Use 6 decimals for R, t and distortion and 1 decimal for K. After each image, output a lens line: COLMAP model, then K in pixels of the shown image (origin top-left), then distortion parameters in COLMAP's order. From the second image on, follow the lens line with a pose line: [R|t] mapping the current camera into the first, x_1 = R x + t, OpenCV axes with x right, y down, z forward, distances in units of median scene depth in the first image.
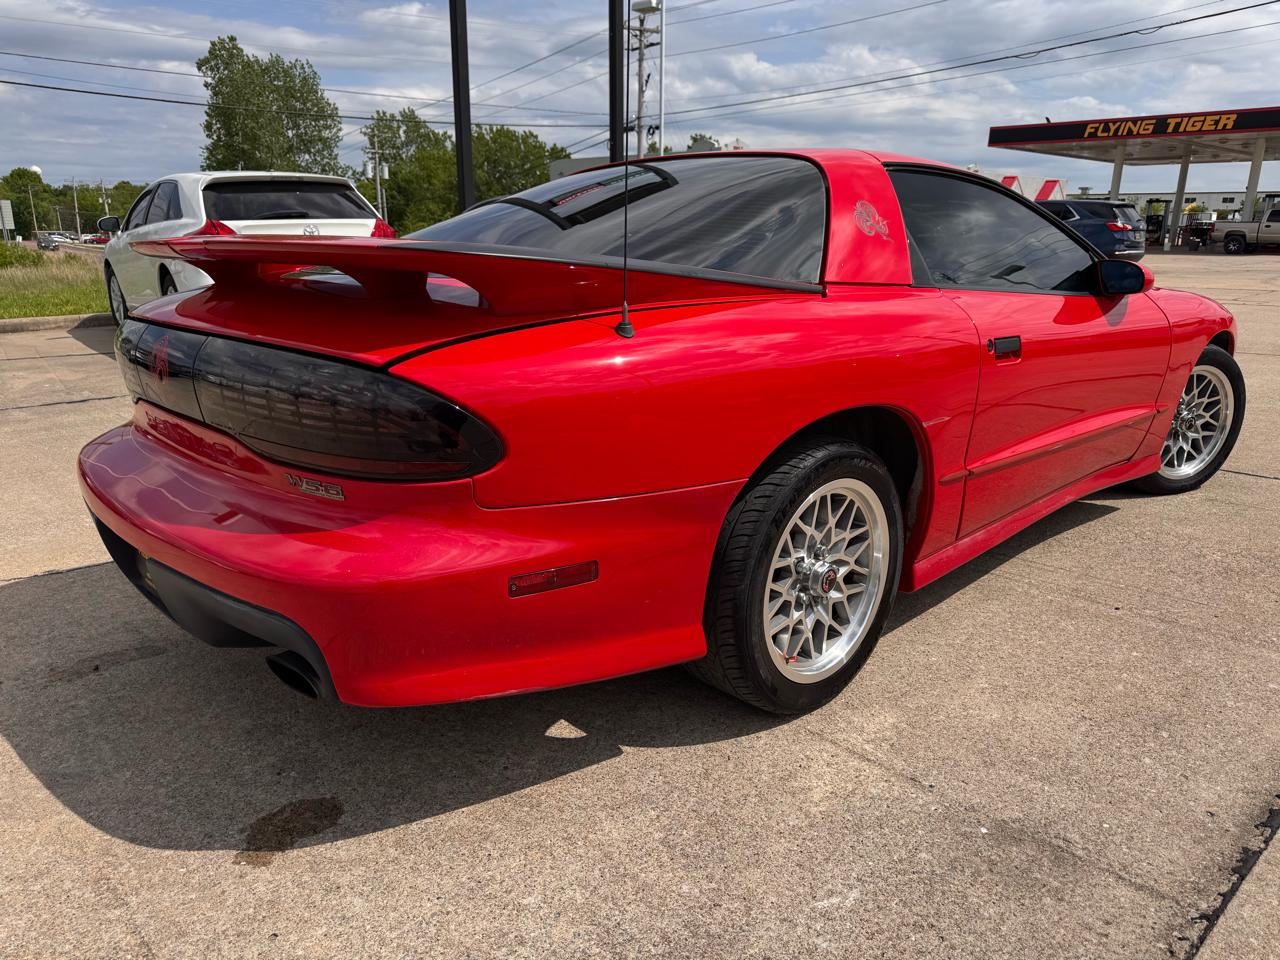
lens RADIAL K [[895.0, 0, 635.1], [0, 895.0, 487.6], [0, 0, 1]] dist [0.049140, -0.057830]
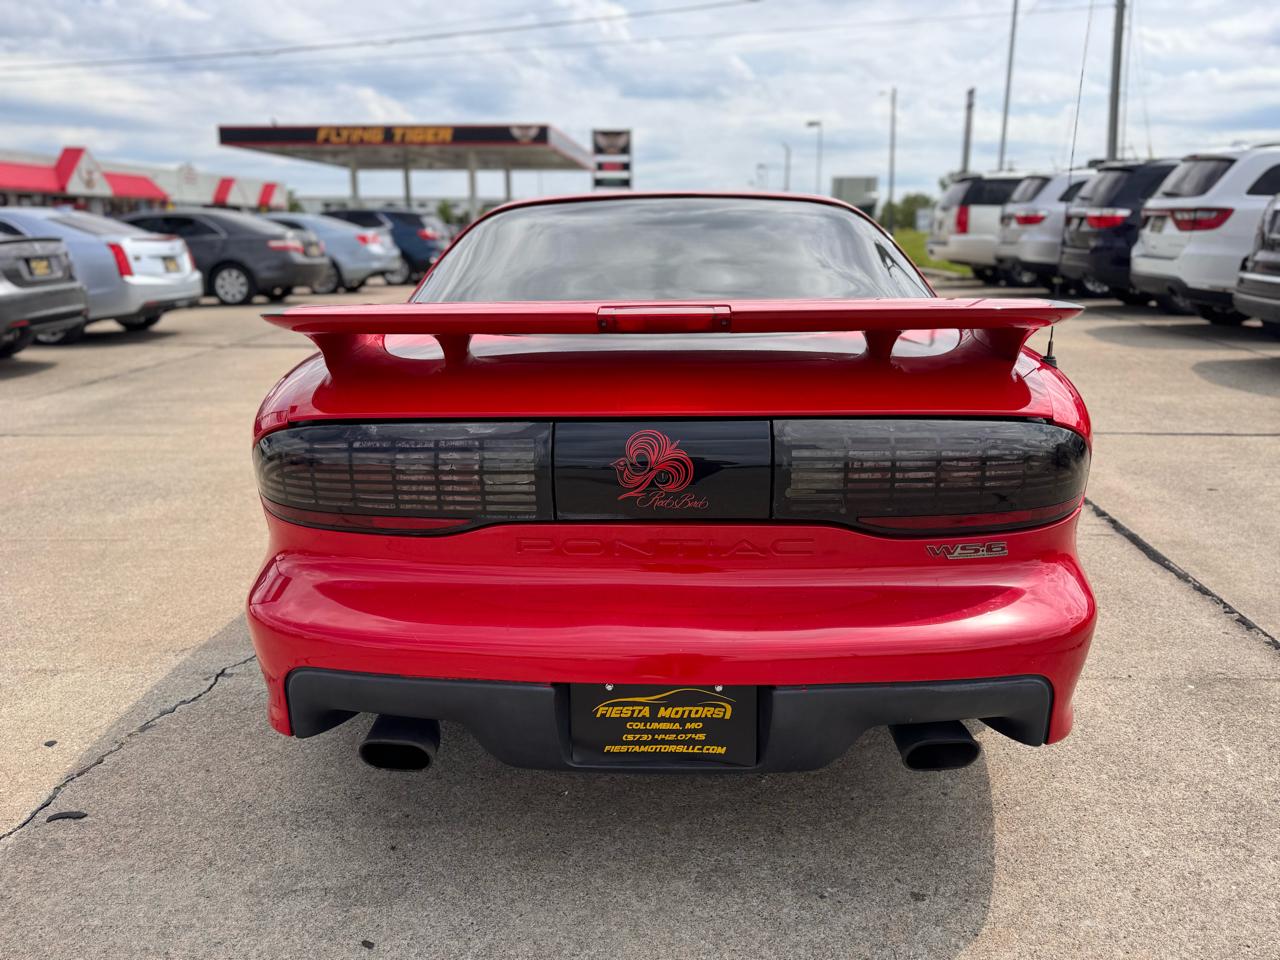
lens RADIAL K [[961.5, 0, 635.8], [0, 961.5, 481.8], [0, 0, 1]] dist [0.137286, -0.243761]
pose [[0.730921, -0.181953, 0.657760, -1.132632], [0.202352, 0.978244, 0.045748, -0.170165], [-0.651774, 0.099660, 0.751837, 0.366657]]
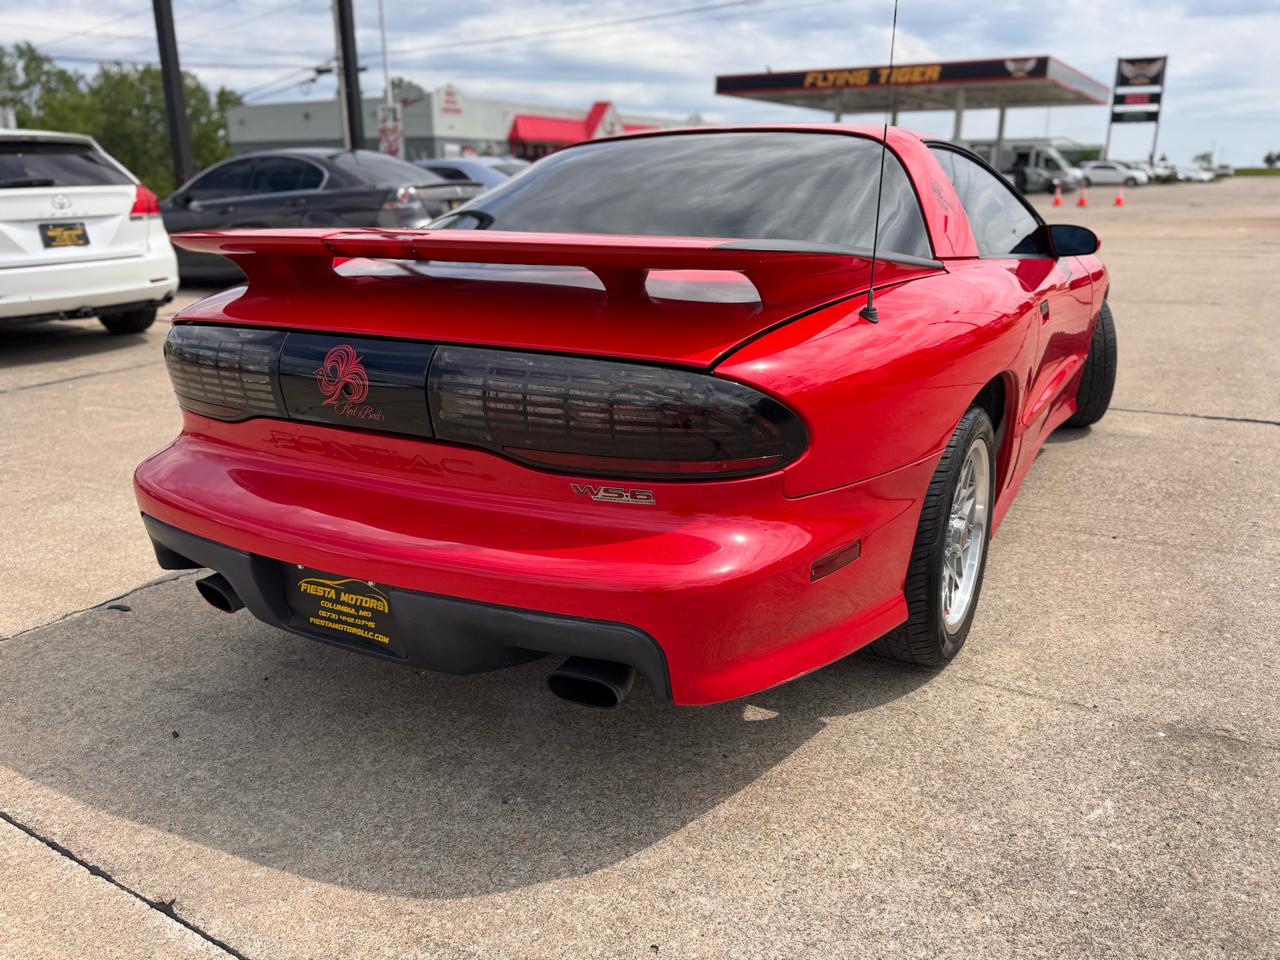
lens RADIAL K [[980.1, 0, 640.0], [0, 980.1, 480.0], [0, 0, 1]] dist [0.018540, -0.012235]
pose [[0.959304, -0.095654, 0.265681, -0.526679], [0.091783, 0.995414, 0.026977, -0.036544], [-0.267043, -0.001494, 0.963683, -0.030261]]
